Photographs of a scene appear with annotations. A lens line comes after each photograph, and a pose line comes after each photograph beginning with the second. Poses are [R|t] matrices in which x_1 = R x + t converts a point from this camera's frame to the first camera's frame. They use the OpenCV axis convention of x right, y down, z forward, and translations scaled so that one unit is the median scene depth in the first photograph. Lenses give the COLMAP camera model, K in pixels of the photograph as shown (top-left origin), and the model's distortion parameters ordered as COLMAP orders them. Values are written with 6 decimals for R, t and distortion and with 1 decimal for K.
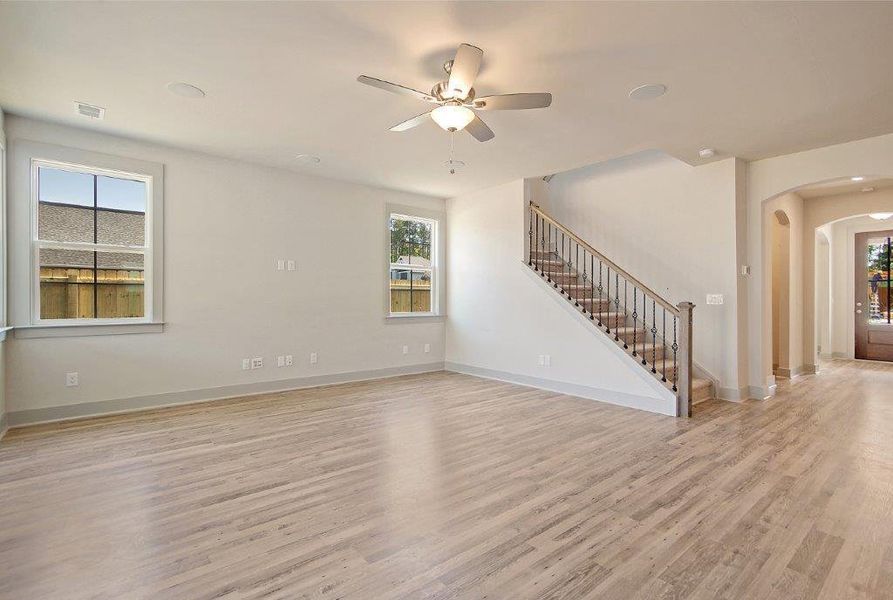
lens RADIAL K [[426.4, 0, 445.8], [0, 426.4, 296.5], [0, 0, 1]] dist [-0.008169, -0.000142]
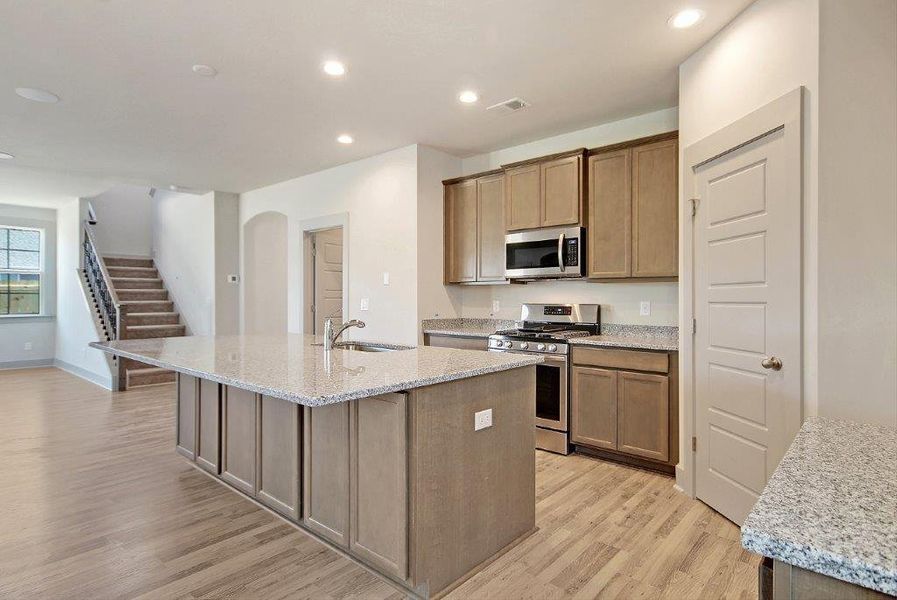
lens RADIAL K [[480.3, 0, 448.5], [0, 480.3, 300.0], [0, 0, 1]] dist [-0.001484, -0.000208]
pose [[0.986334, -0.001412, 0.164753, 1.433296], [-0.000129, 0.999956, 0.009337, -0.015454], [-0.164759, -0.009230, 0.986291, -0.691461]]
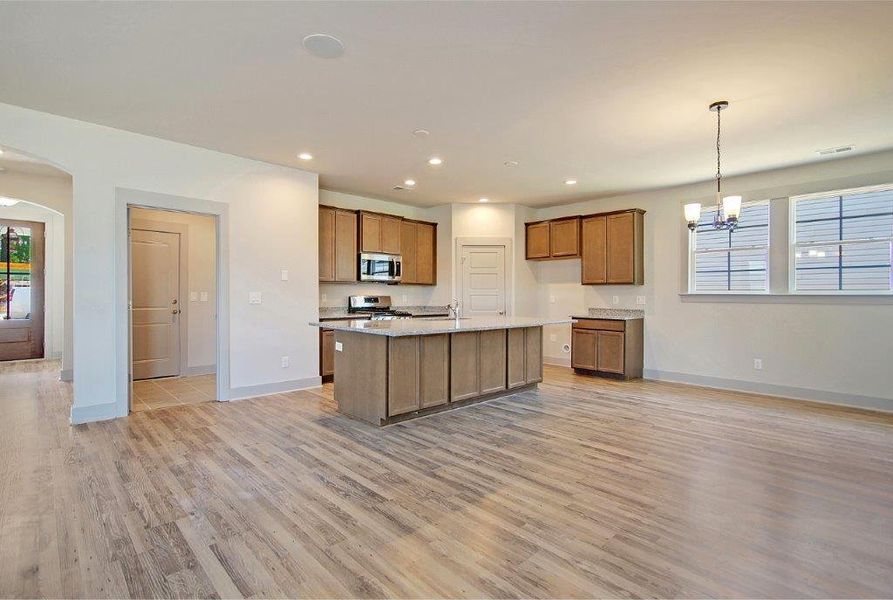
lens RADIAL K [[426.4, 0, 445.8], [0, 426.4, 296.5], [0, 0, 1]] dist [-0.008169, -0.000142]
pose [[-0.076402, -0.008550, 0.997040, 0.082326], [-0.012977, 0.999887, 0.007580, -0.011687], [-0.996993, -0.012359, -0.076505, 0.228108]]
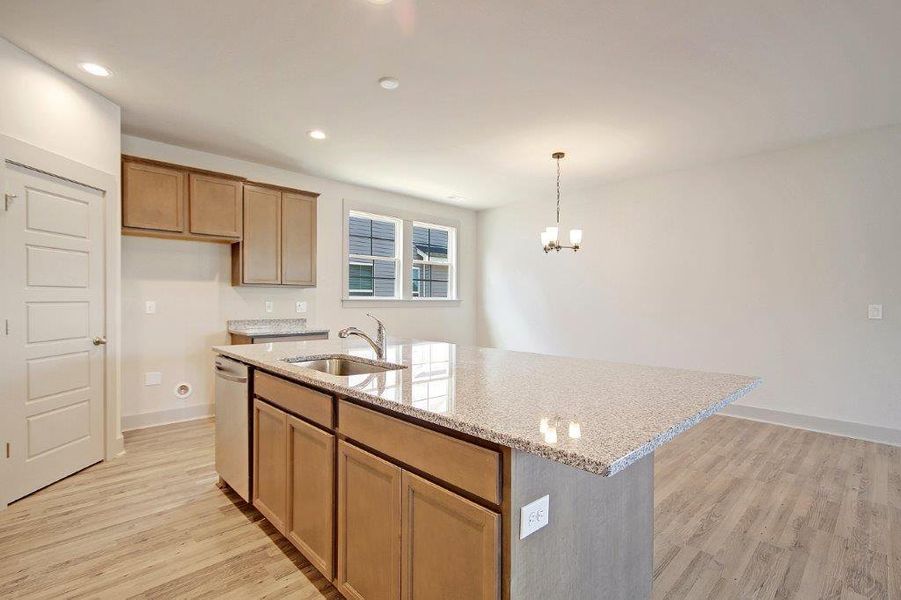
lens RADIAL K [[428.2, 0, 442.4], [0, 428.2, 303.5], [0, 0, 1]] dist [0.001689, 0.000319]
pose [[-0.997255, -0.009358, -0.073443, 1.329896], [-0.009550, 0.999952, 0.002266, -0.012154], [0.073418, 0.002961, -0.997297, 0.715052]]
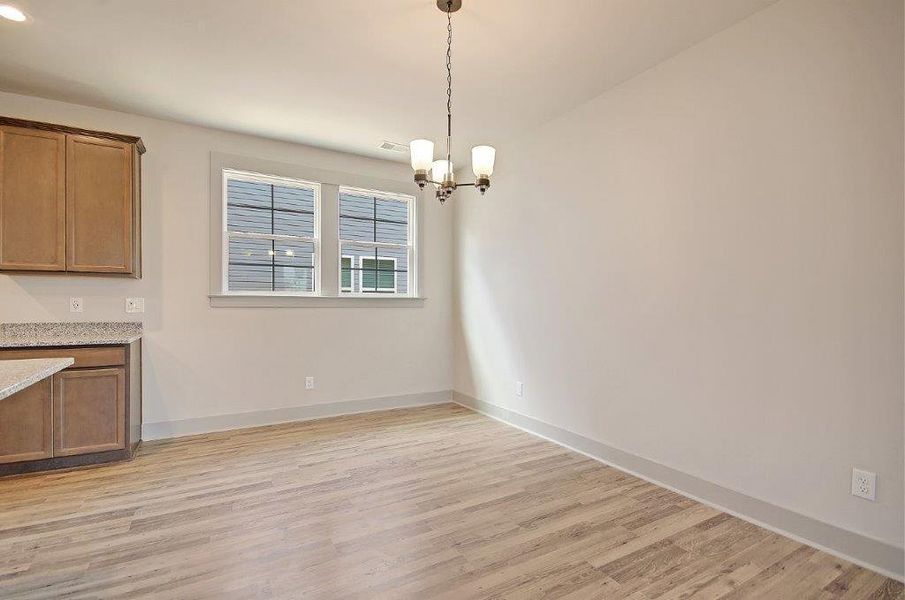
lens RADIAL K [[419.9, 0, 450.9], [0, 419.9, 302.1], [0, 0, 1]] dist [0.002438, -0.011721]
pose [[-0.987906, -0.010113, 0.154723, 0.845911], [-0.010821, 0.999934, -0.003733, -0.005372], [-0.154675, -0.005363, -0.987951, 0.146287]]
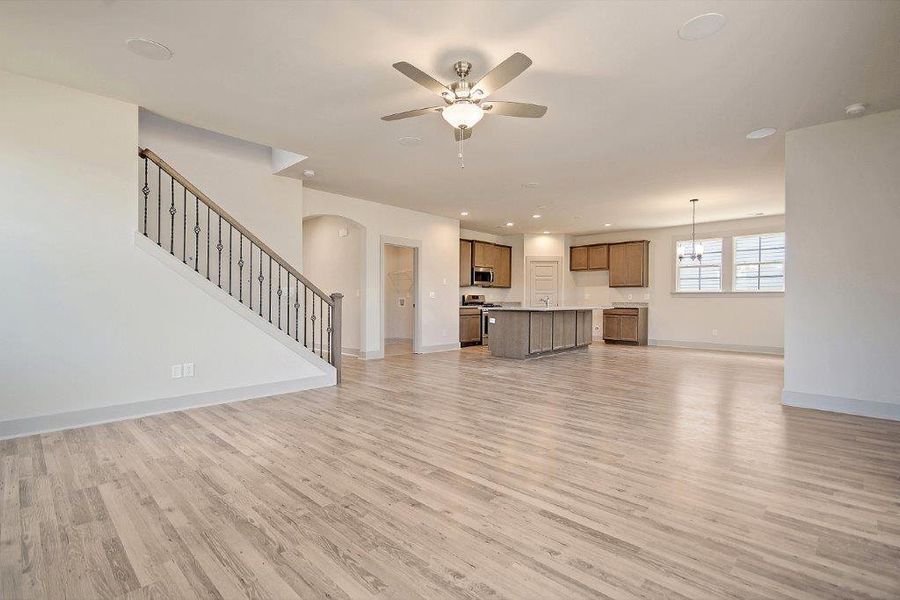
lens RADIAL K [[417.7, 0, 455.7], [0, 417.7, 308.7], [0, 0, 1]] dist [0.001540, 0.000102]
pose [[-0.127815, -0.027034, 0.991430, -0.767436], [-0.009355, 0.999617, 0.026052, 0.024657], [-0.991754, -0.005945, -0.128019, 0.863661]]
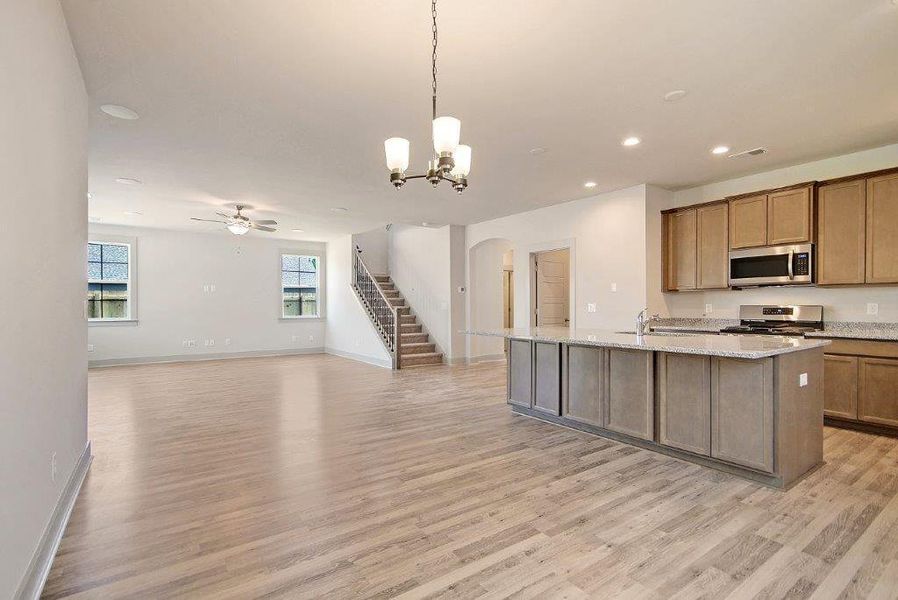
lens RADIAL K [[425.6, 0, 442.9], [0, 425.6, 309.2], [0, 0, 1]] dist [0.000175, 0.000411]
pose [[0.997104, -0.003692, -0.075963, 0.985638], [0.004611, 0.999918, 0.011917, -0.004964], [0.075913, -0.012233, 0.997039, -0.939308]]
